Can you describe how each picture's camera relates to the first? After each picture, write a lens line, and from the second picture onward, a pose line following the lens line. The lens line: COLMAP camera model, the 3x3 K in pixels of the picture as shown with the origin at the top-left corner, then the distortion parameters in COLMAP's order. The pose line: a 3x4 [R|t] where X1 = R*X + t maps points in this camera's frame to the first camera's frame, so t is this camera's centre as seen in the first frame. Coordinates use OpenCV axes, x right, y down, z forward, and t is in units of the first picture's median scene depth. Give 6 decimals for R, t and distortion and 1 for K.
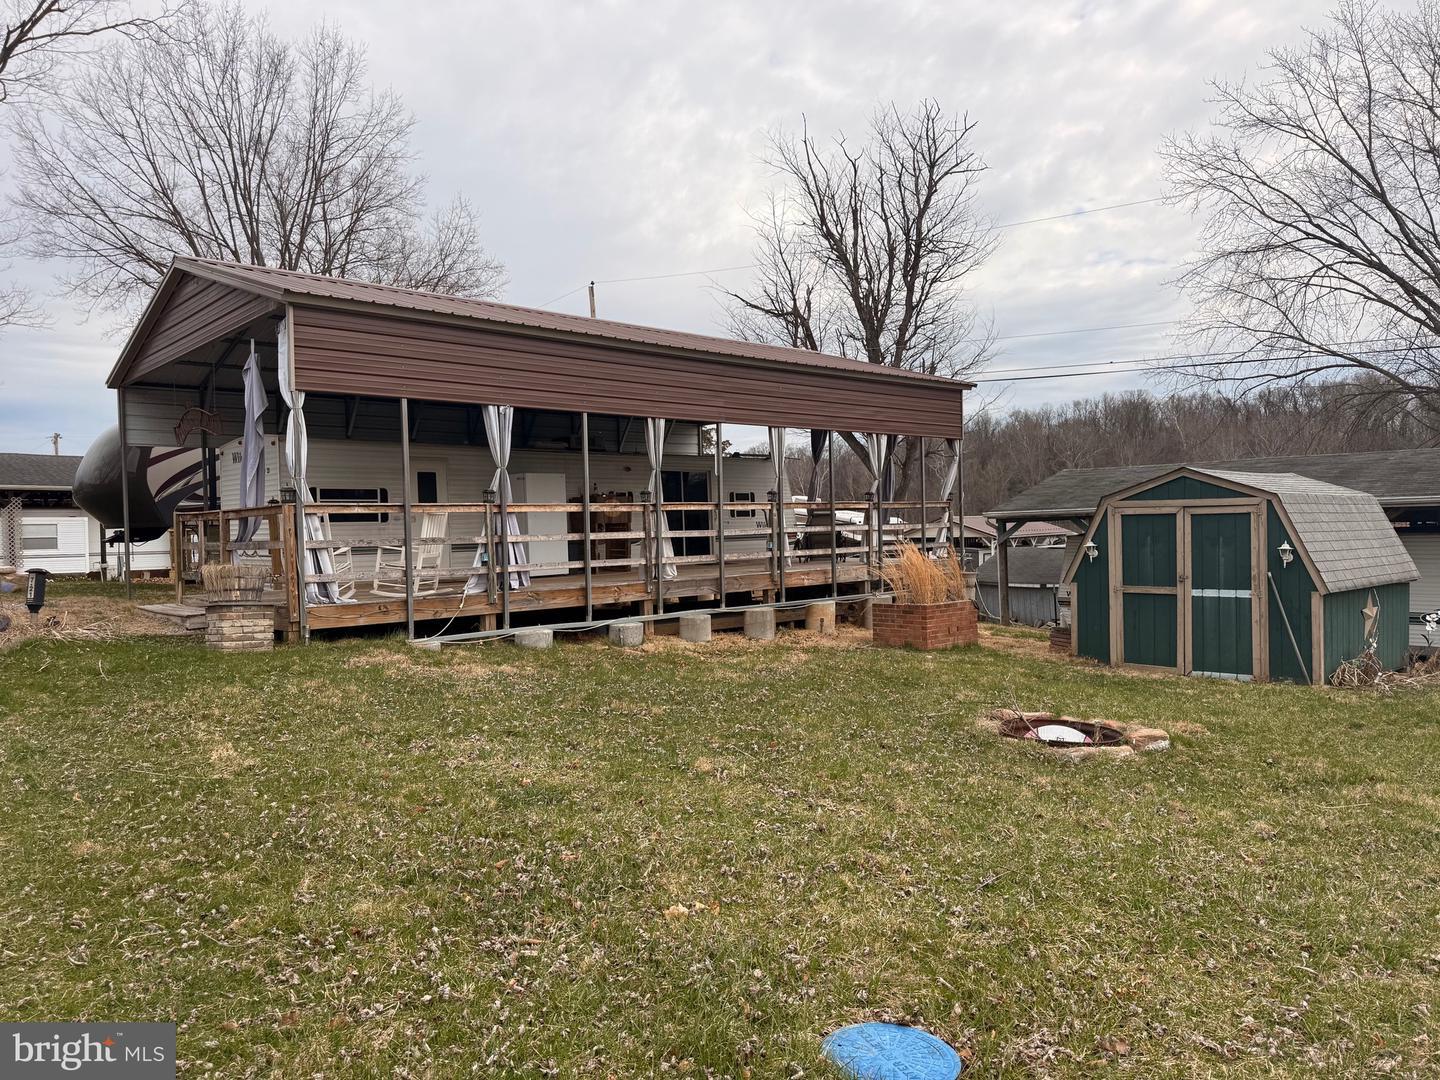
lens RADIAL K [[1019.3, 0, 720.9], [0, 1019.3, 543.2], [0, 0, 1]] dist [0.042810, -0.048287]
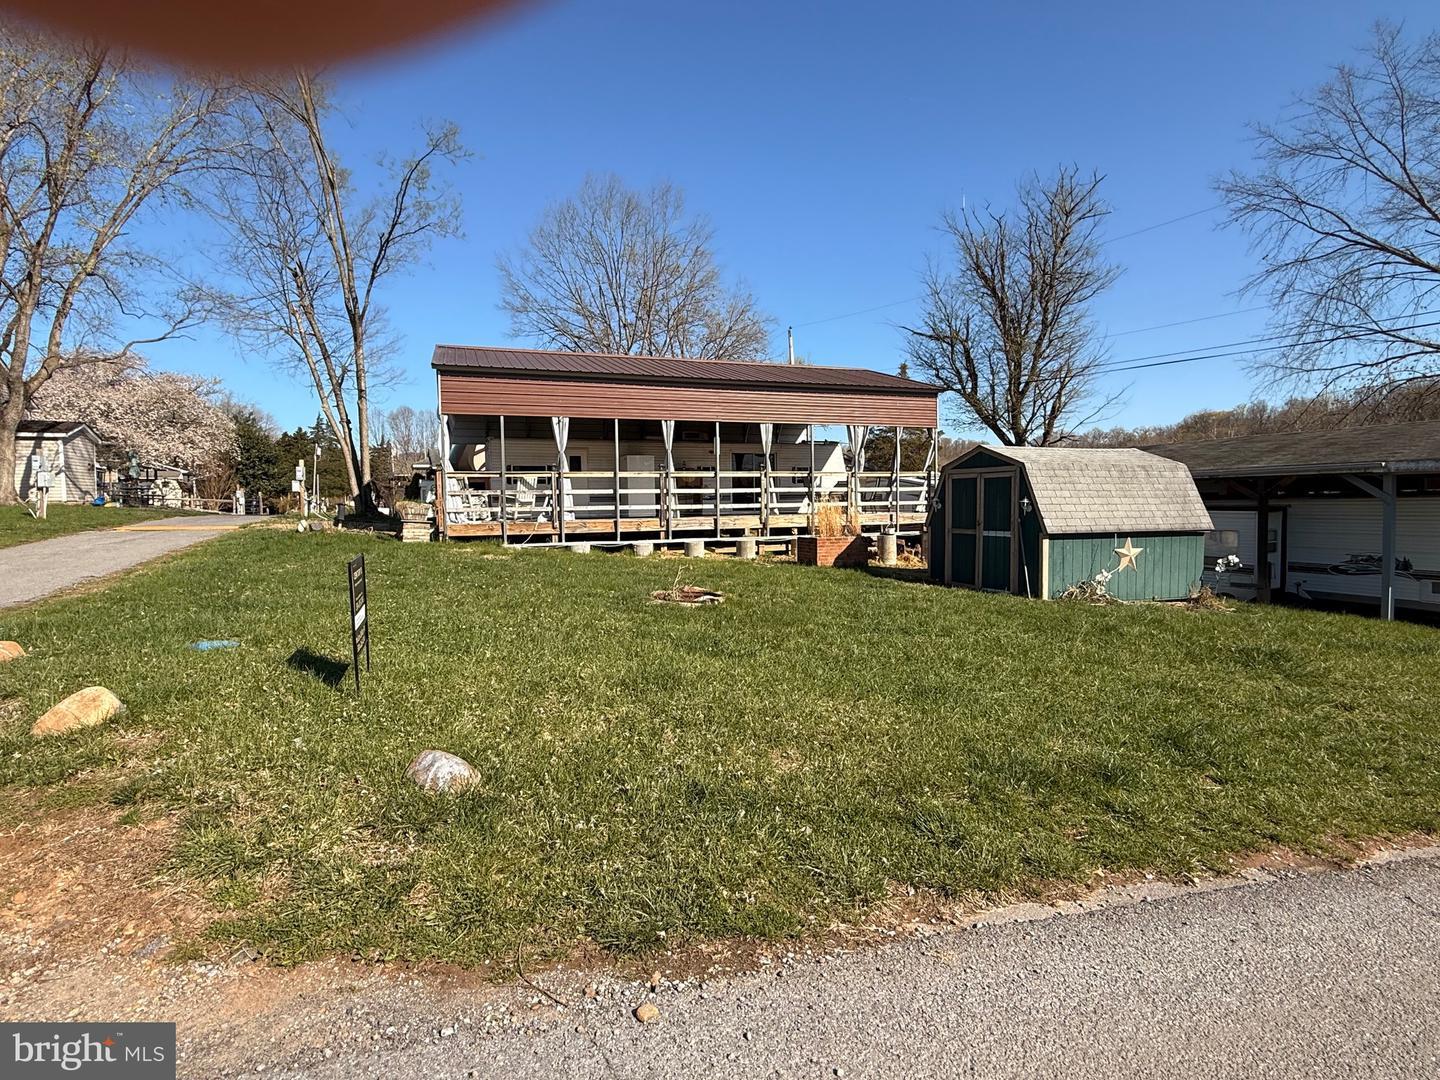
lens RADIAL K [[727.9, 0, 718.5], [0, 727.9, 539.2], [0, 0, 1]] dist [-0.013343, 0.000249]
pose [[0.922368, 0.030684, -0.385091, 0.484910], [-0.014353, 0.998874, 0.045211, 0.015464], [0.386045, -0.036174, 0.921770, -0.063915]]
